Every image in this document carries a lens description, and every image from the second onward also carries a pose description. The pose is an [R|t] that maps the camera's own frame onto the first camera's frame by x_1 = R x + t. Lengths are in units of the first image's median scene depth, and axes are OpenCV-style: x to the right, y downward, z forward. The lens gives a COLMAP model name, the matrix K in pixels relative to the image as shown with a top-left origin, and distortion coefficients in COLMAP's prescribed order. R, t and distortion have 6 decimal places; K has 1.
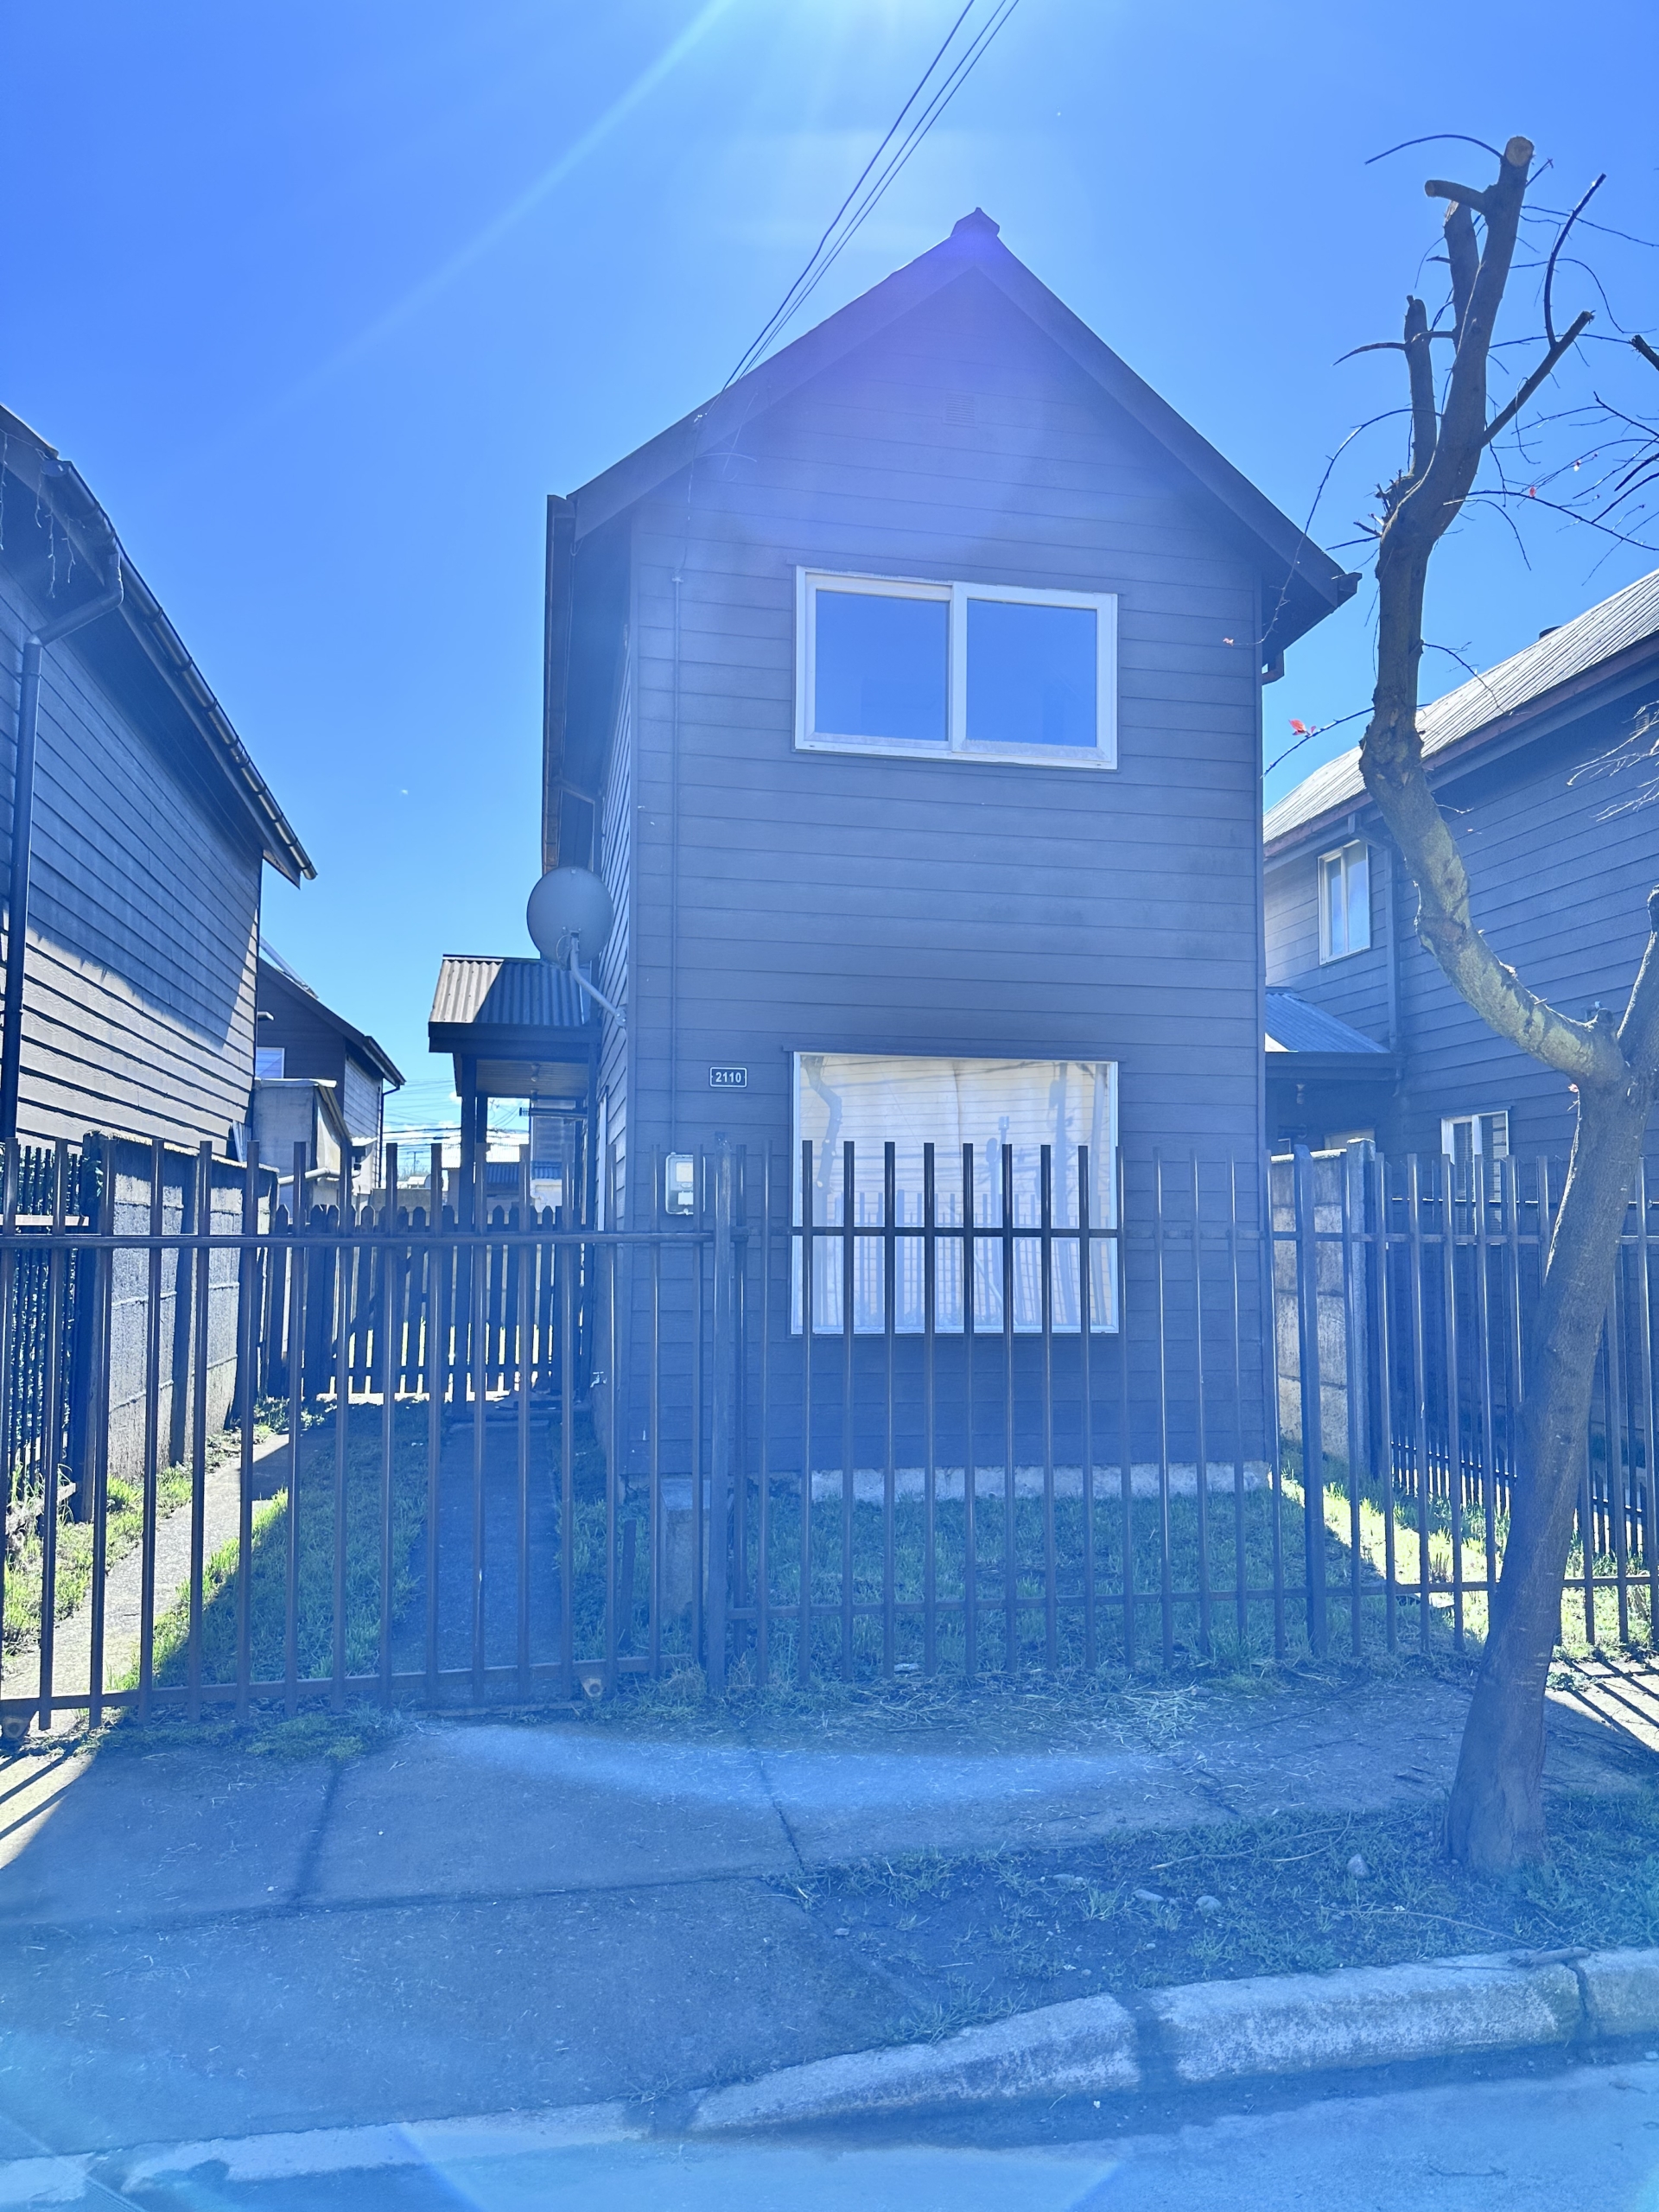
lens RADIAL K [[1545.6, 0, 829.4], [0, 1545.6, 1103.9], [0, 0, 1]] dist [0.032132, -0.032063]
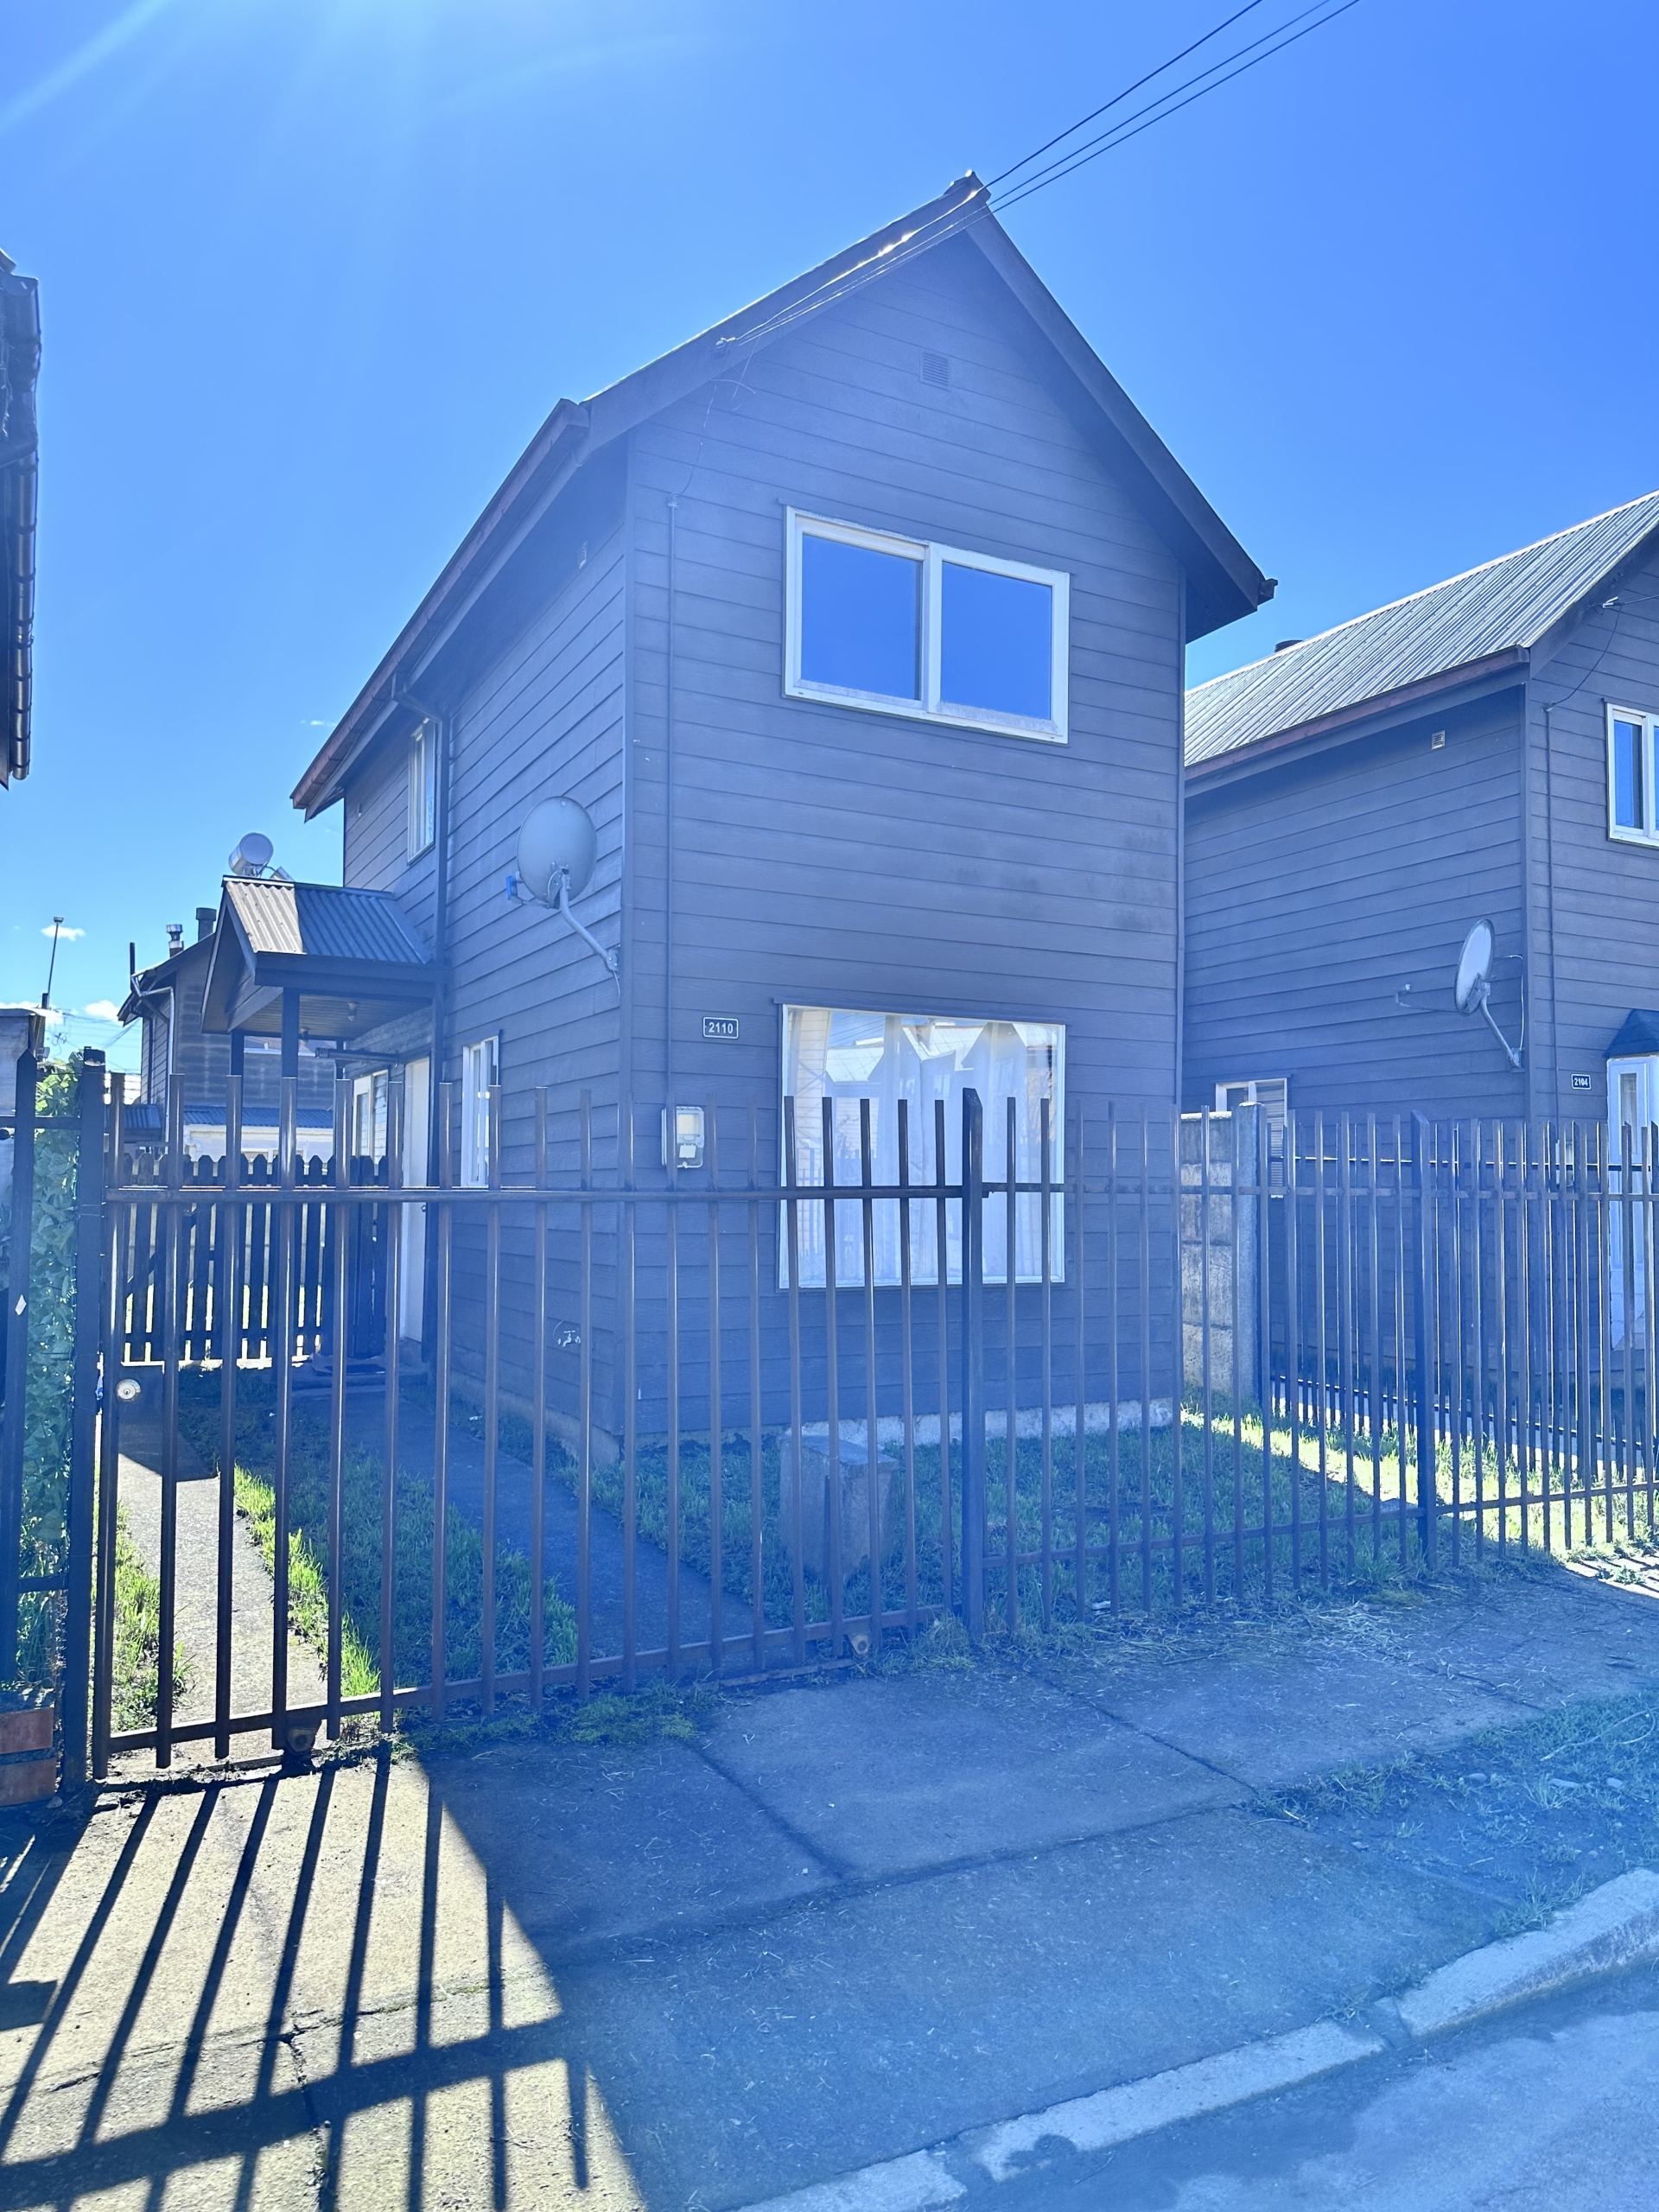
lens RADIAL K [[1545.6, 0, 829.6], [0, 1545.6, 1107.0], [0, 0, 1]] dist [0.032132, -0.032063]
pose [[0.958395, 0.018578, 0.284840, -0.273860], [-0.027954, 0.999192, 0.028887, 0.002629], [-0.284073, -0.035648, 0.958140, 0.041653]]
